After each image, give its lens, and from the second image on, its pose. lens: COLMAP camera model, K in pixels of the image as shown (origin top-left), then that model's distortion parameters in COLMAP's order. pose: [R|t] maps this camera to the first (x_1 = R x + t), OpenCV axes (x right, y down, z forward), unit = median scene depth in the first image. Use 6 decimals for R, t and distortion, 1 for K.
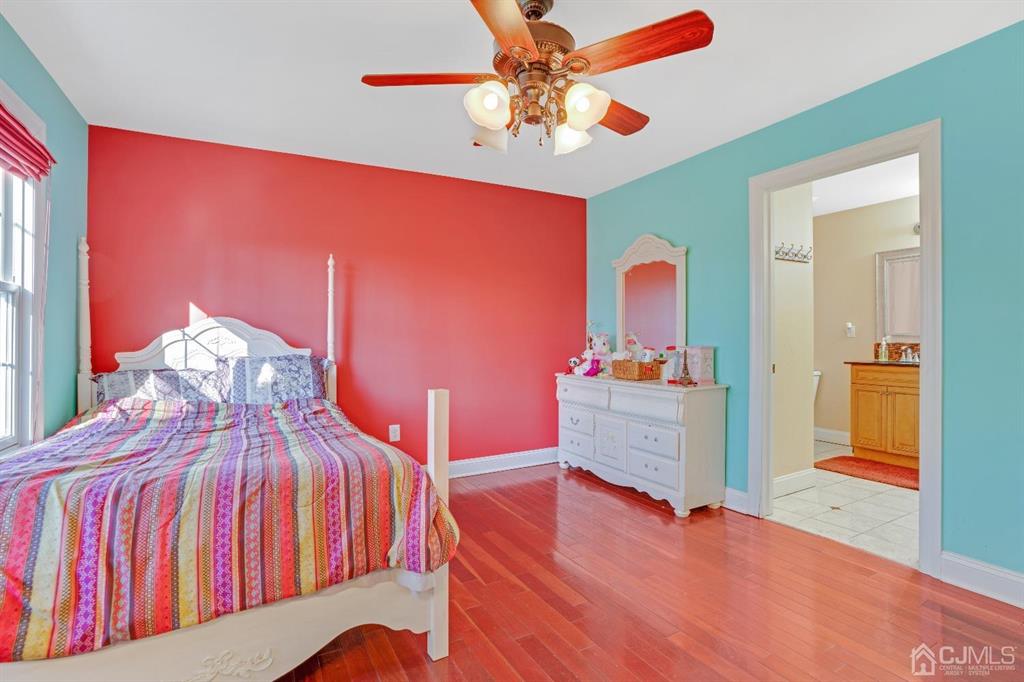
lens RADIAL K [[493.3, 0, 515.0], [0, 493.3, 335.9], [0, 0, 1]] dist [-0.030083, 0.000103]
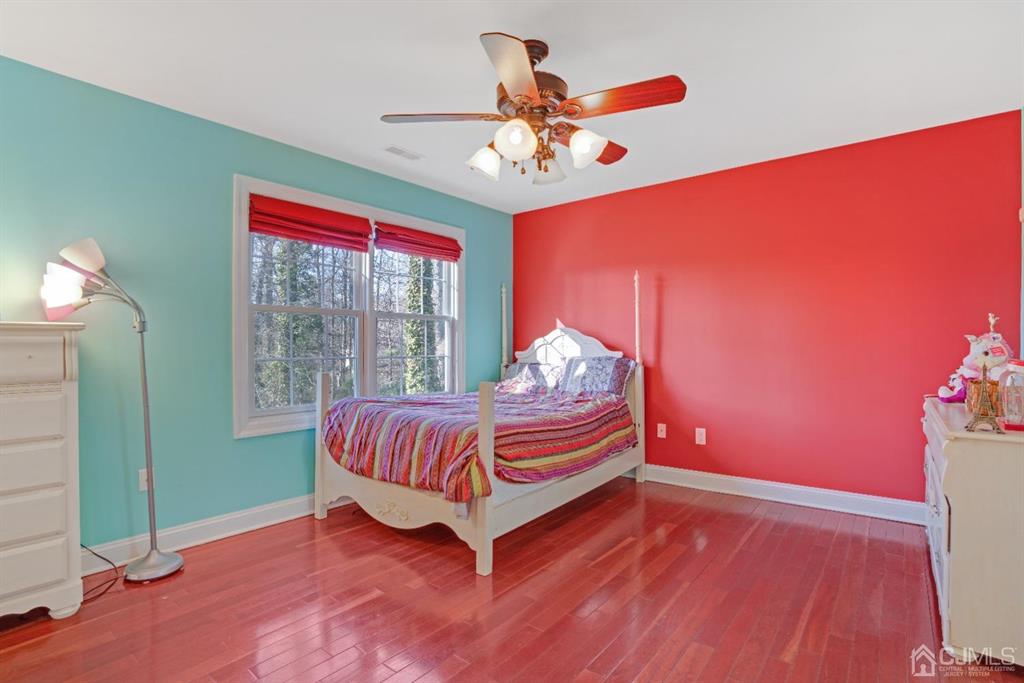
lens RADIAL K [[493.3, 0, 512.2], [0, 493.3, 348.2], [0, 0, 1]] dist [-0.030083, 0.000103]
pose [[0.383140, 0.010813, -0.923627, 0.657152], [0.007693, 0.999859, 0.014897, -0.002955], [0.923658, -0.012813, 0.383003, 0.311993]]
